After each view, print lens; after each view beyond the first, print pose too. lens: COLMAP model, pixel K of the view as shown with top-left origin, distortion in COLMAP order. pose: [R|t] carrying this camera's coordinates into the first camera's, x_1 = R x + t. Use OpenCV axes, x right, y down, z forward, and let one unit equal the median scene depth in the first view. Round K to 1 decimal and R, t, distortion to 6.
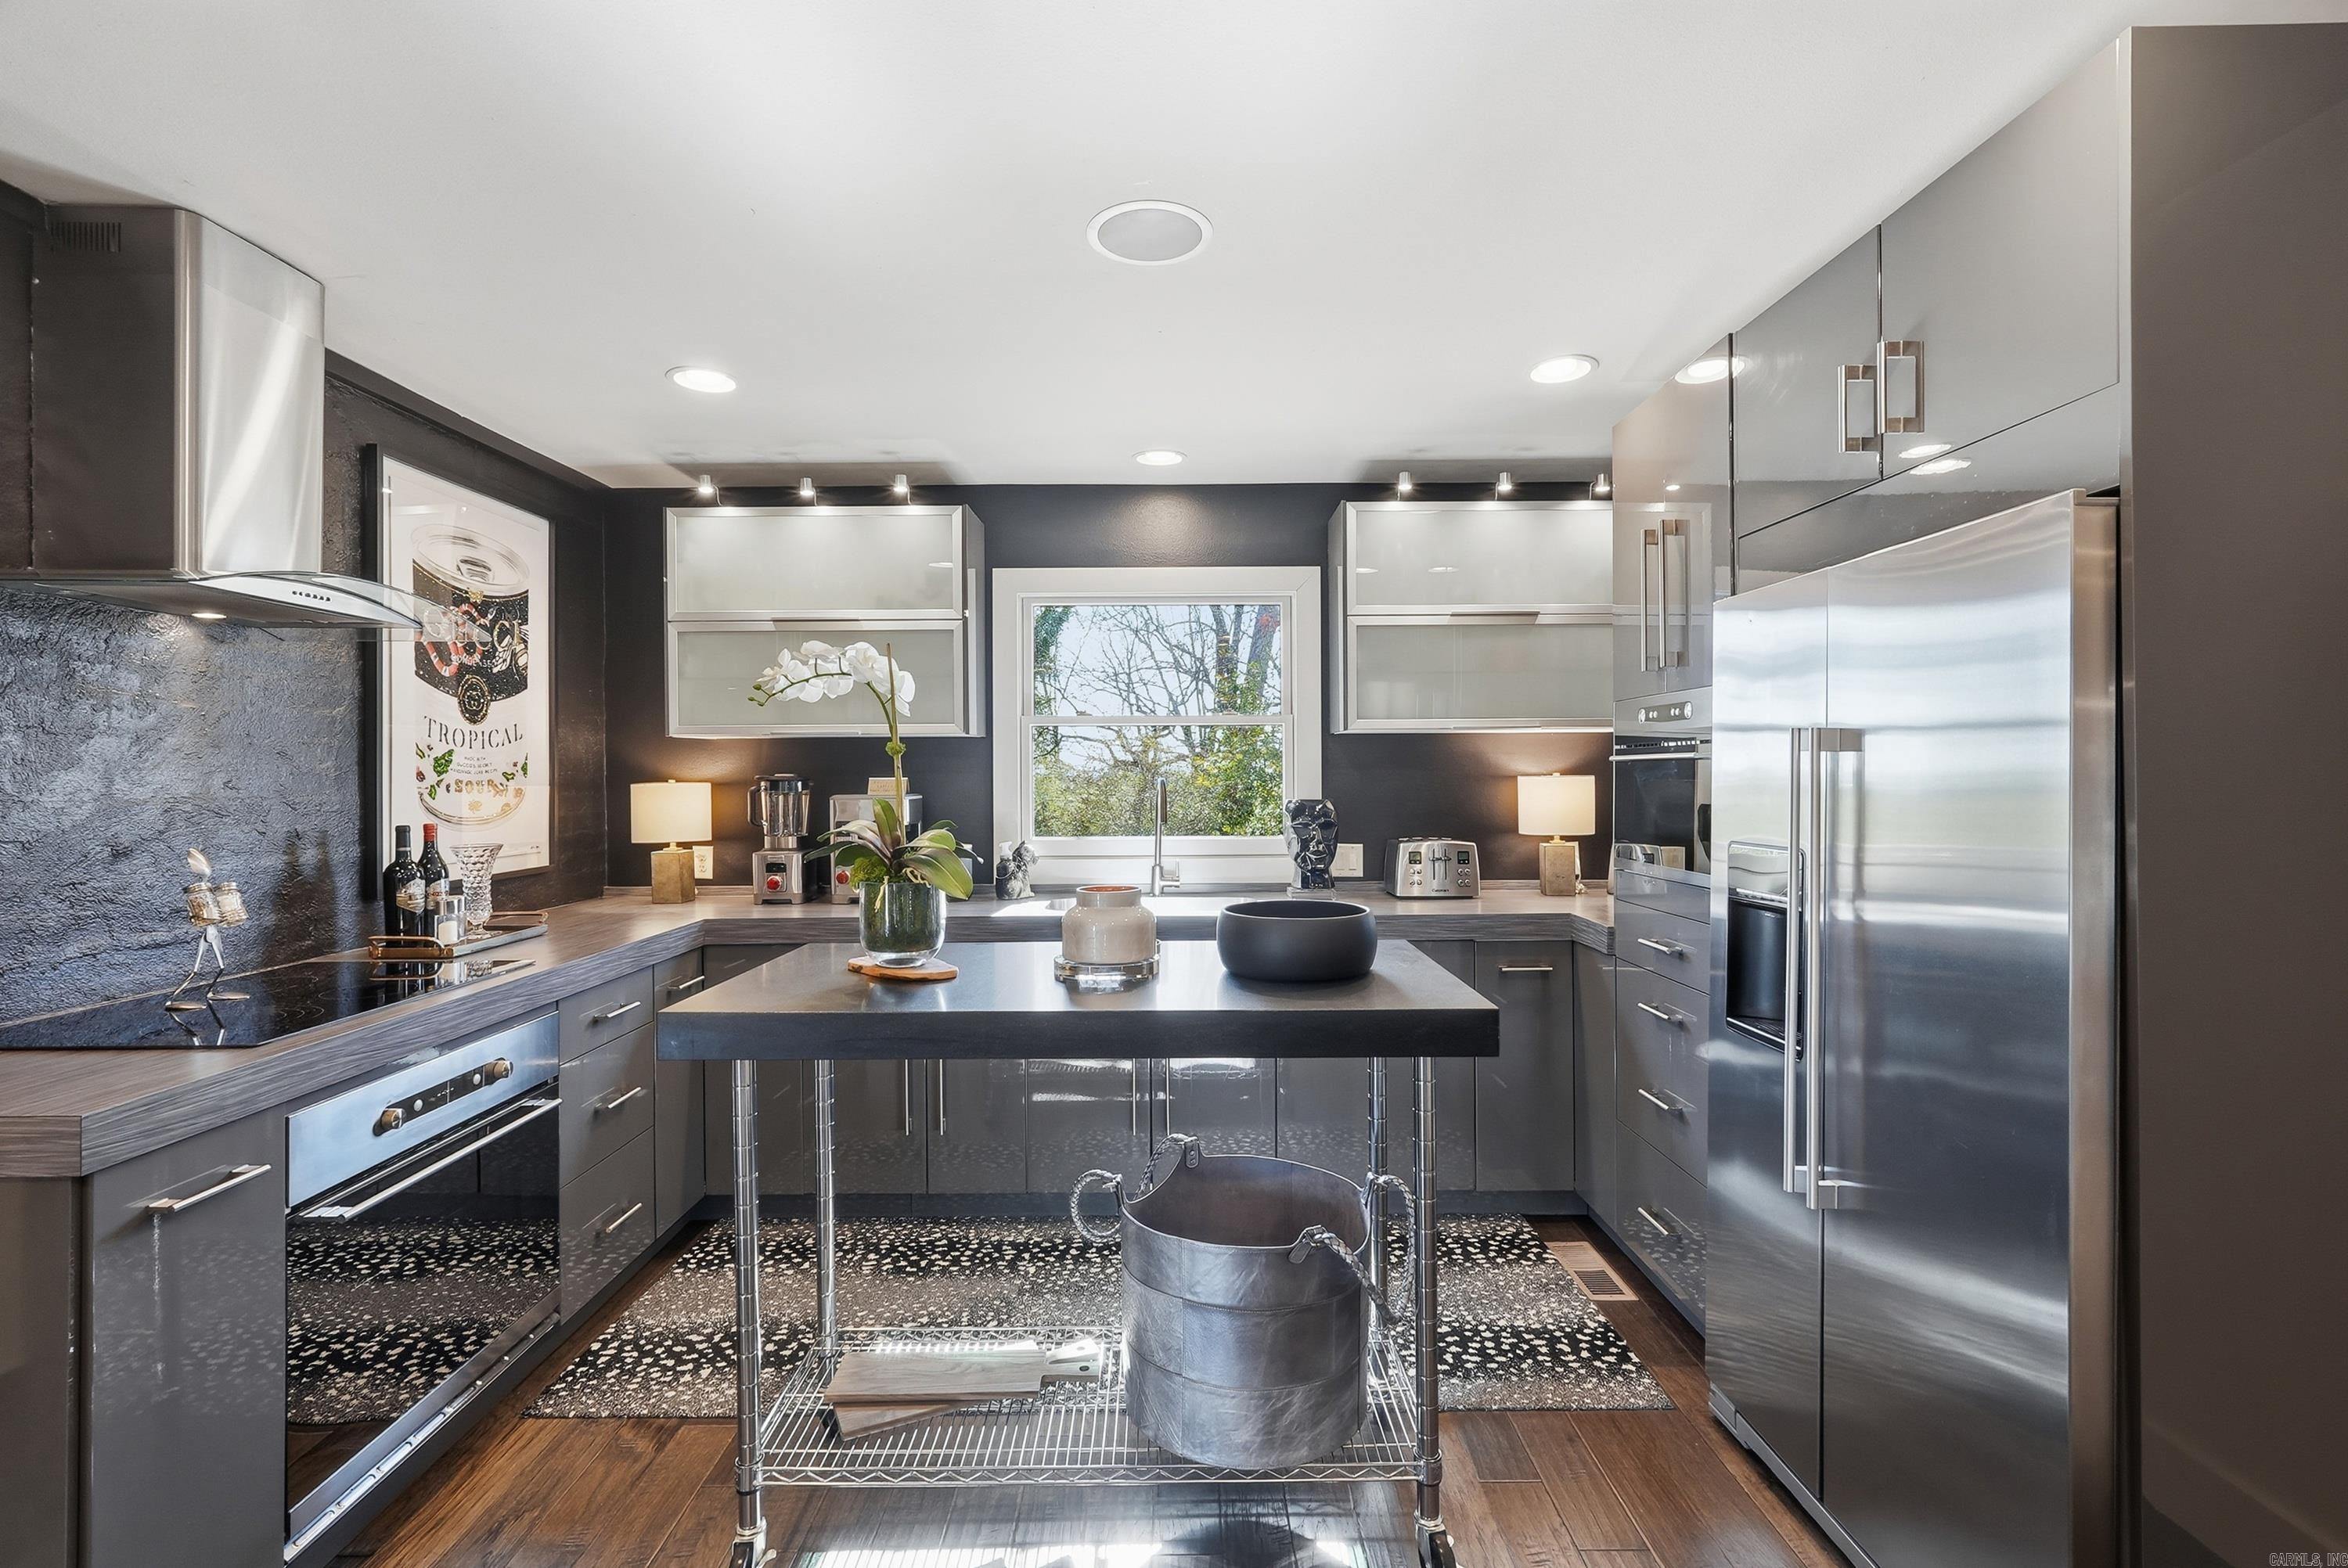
lens RADIAL K [[1045.3, 0, 1177.7], [0, 1045.3, 777.2], [0, 0, 1]] dist [-0.015648, 0.007424]
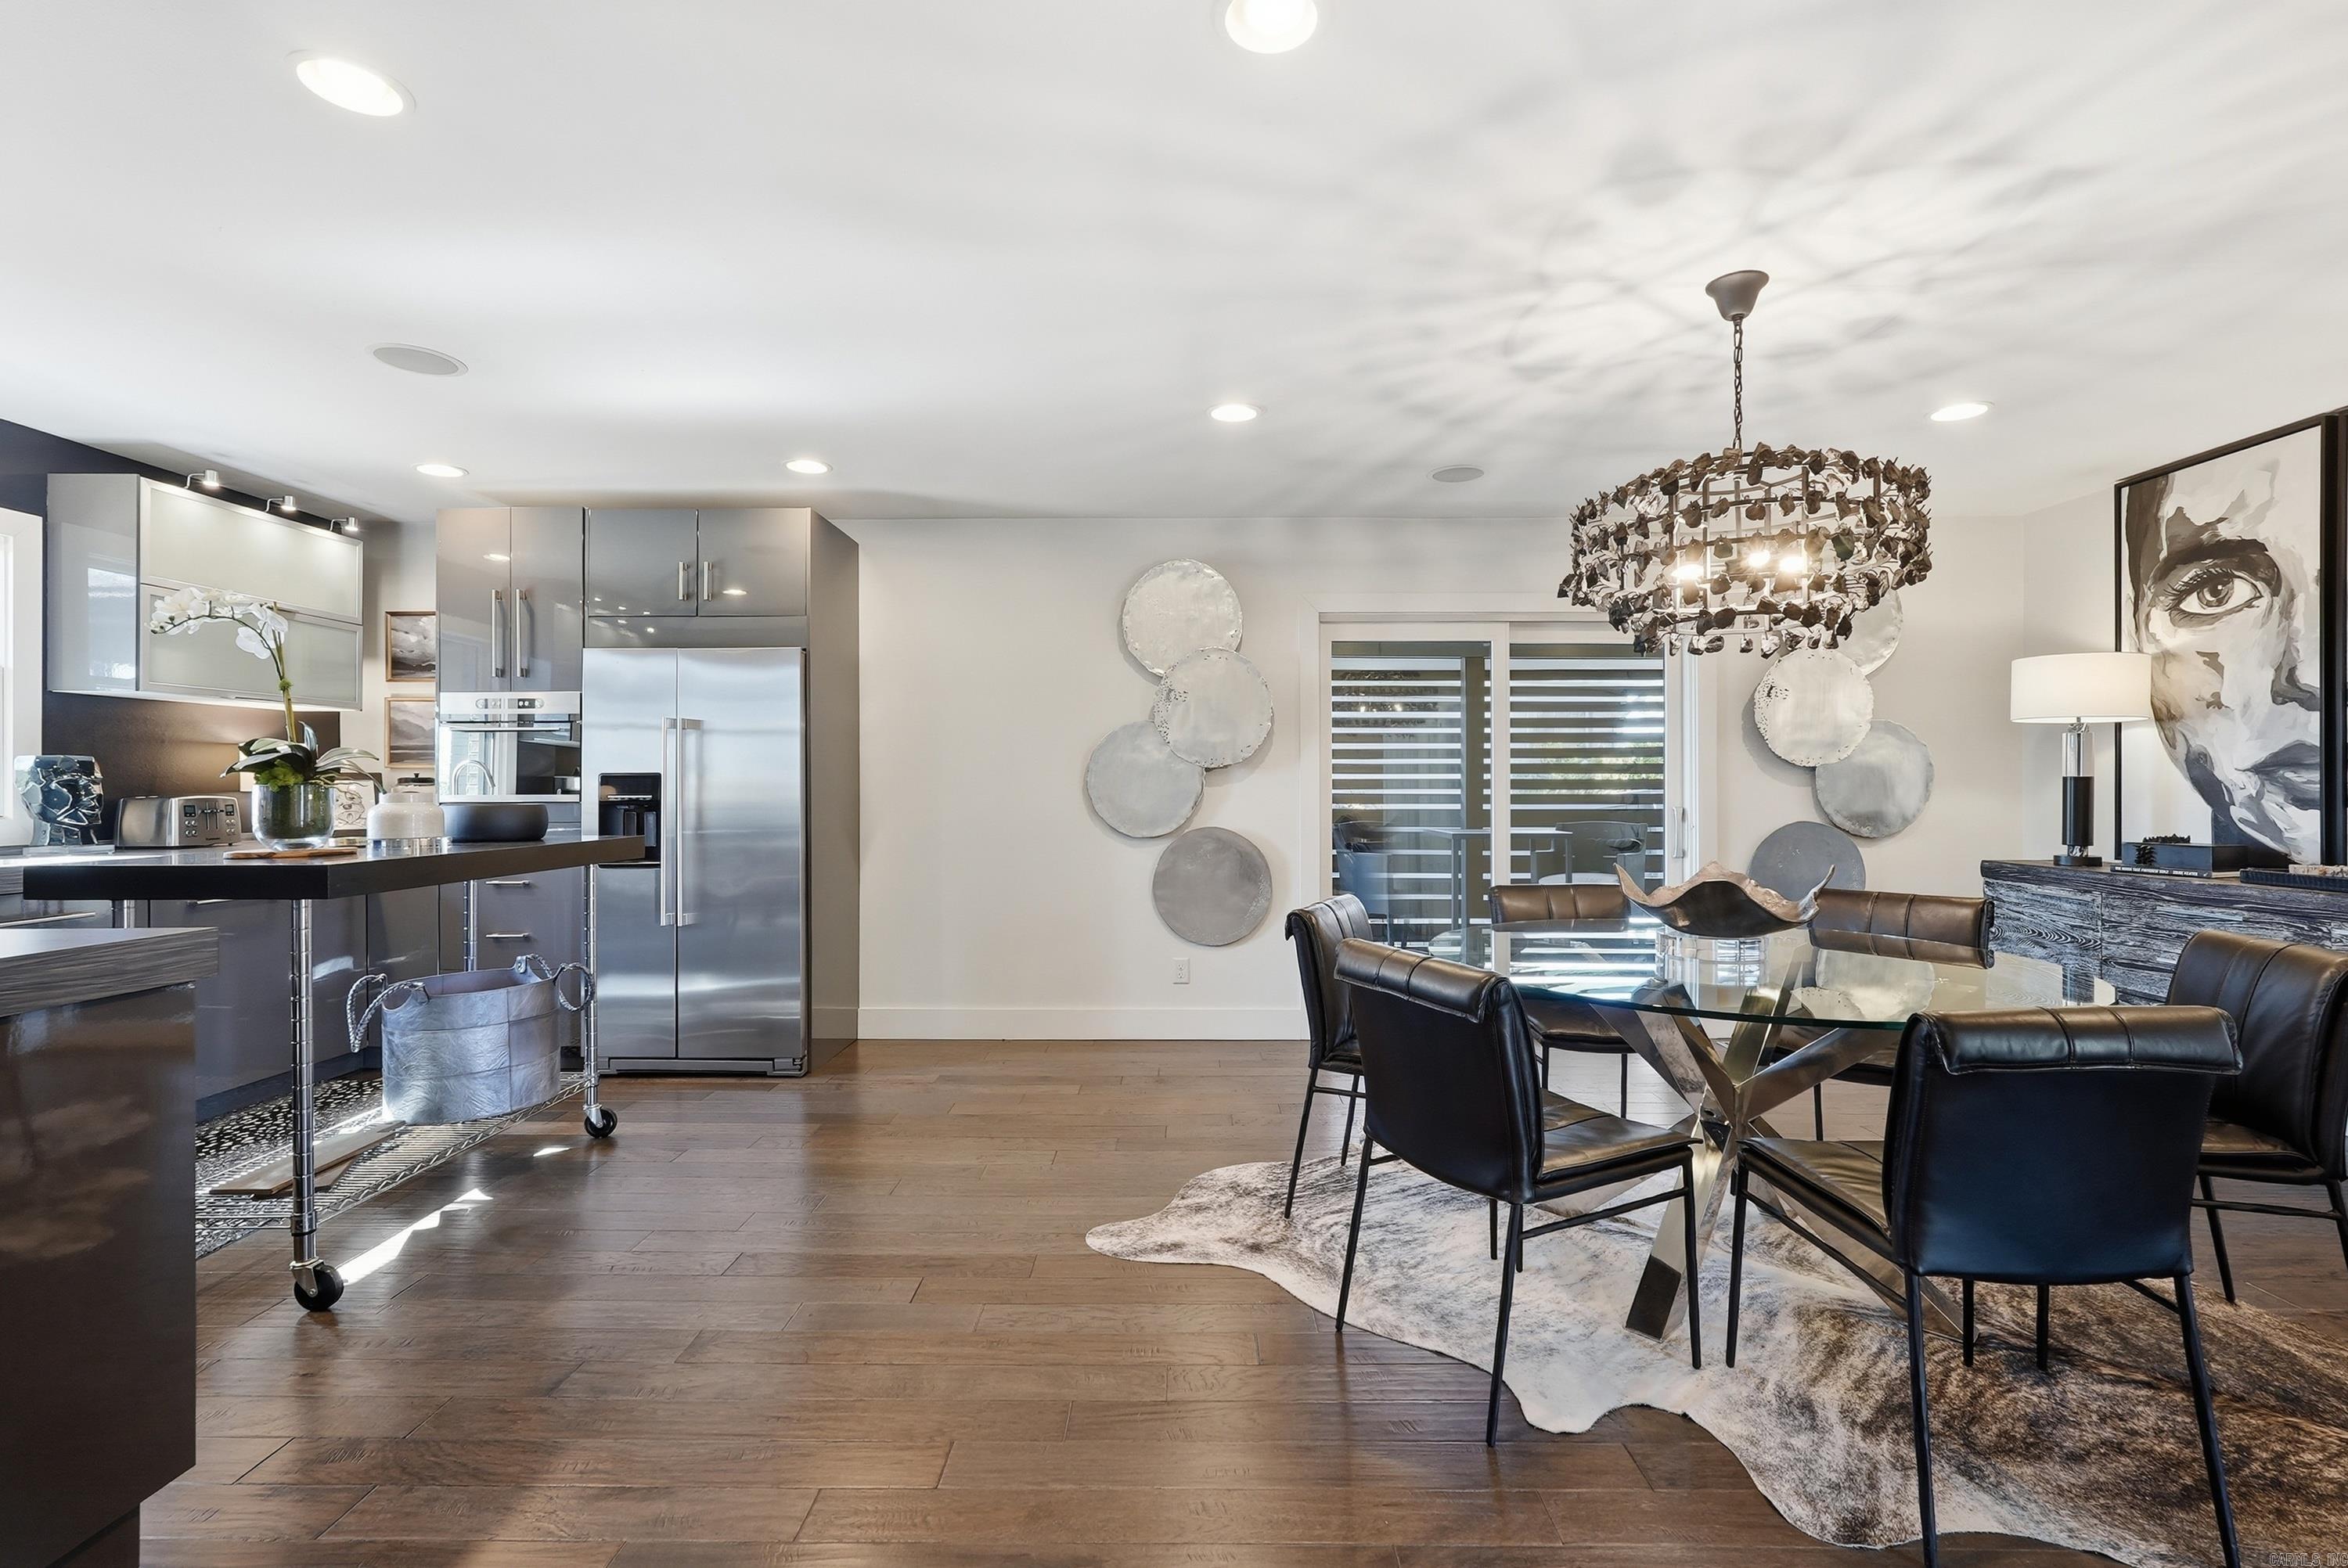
lens RADIAL K [[1045.3, 0, 1177.7], [0, 1045.3, 777.2], [0, 0, 1]] dist [-0.015648, 0.007424]
pose [[0.009756, 0.016174, 0.999822, -0.978889], [0.002966, 0.999864, -0.016204, 0.072406], [-0.999948, 0.003124, 0.009707, -0.093189]]
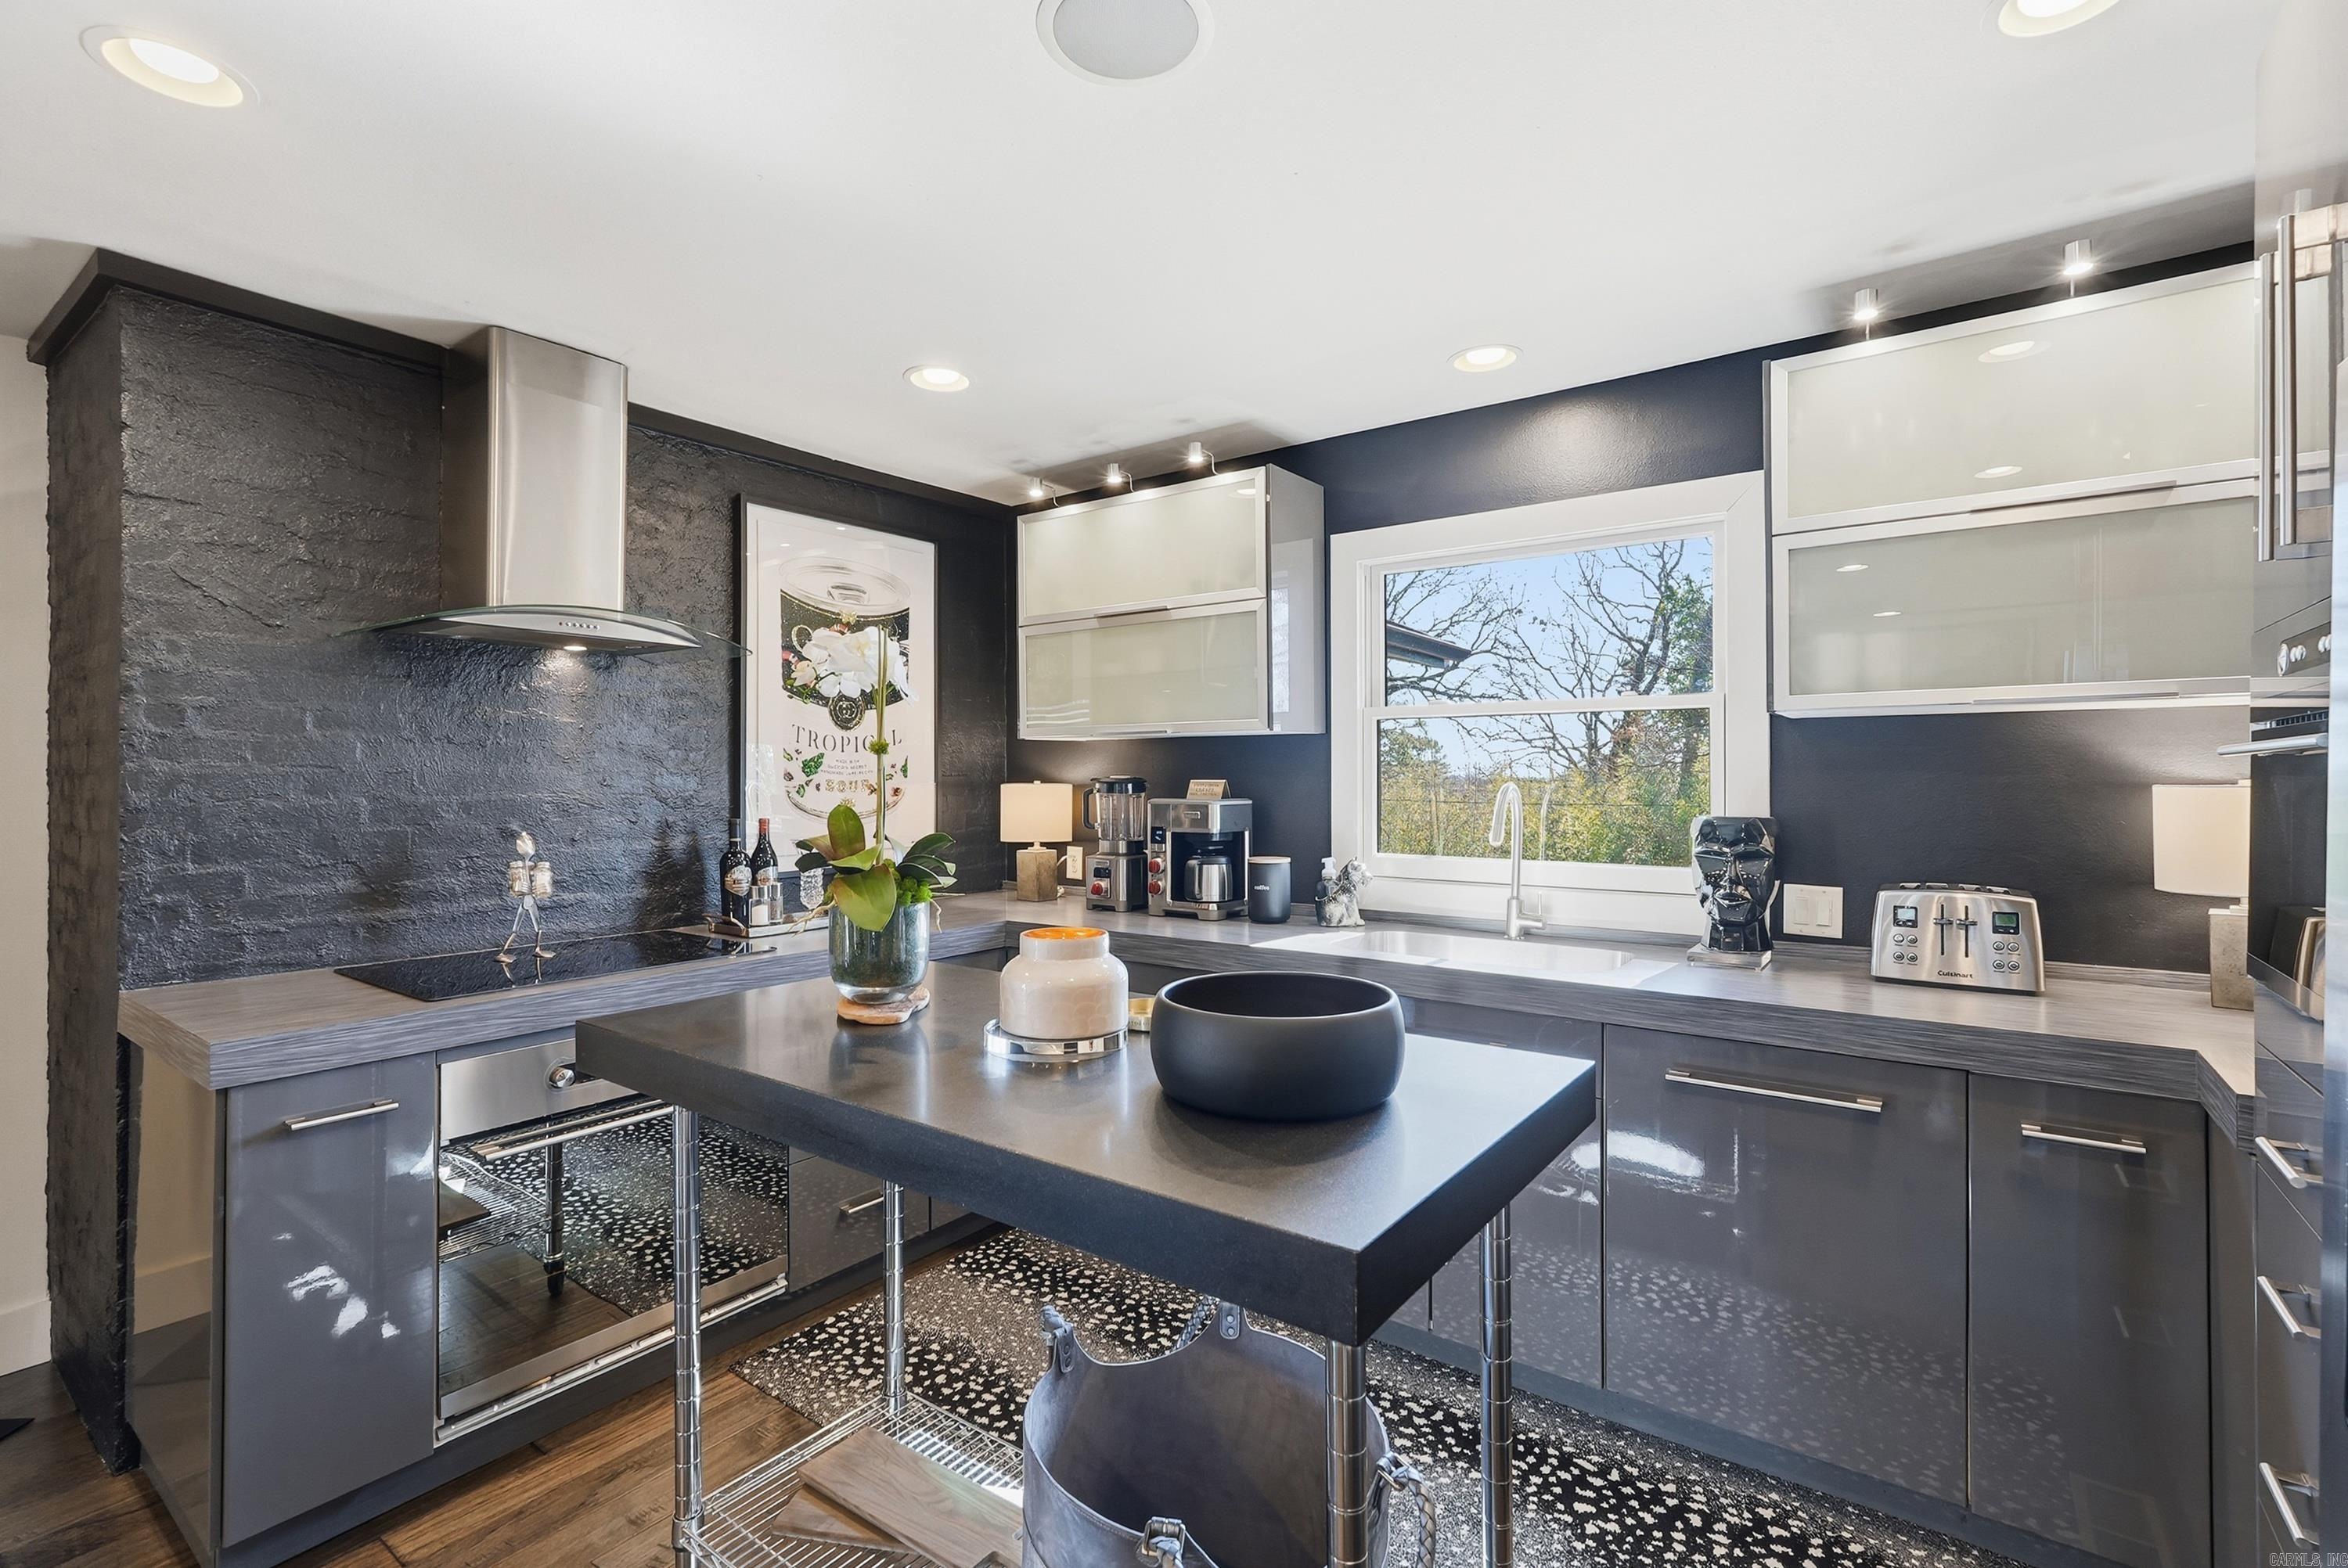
lens RADIAL K [[1054.0, 0, 1171.8], [0, 1054.0, 773.3], [0, 0, 1]] dist [-0.013961, 0.008433]
pose [[0.803069, 0.002516, -0.595880, 0.275972], [-0.005639, 0.999978, -0.003378, -0.002792], [0.595859, 0.006073, 0.803066, 0.278156]]
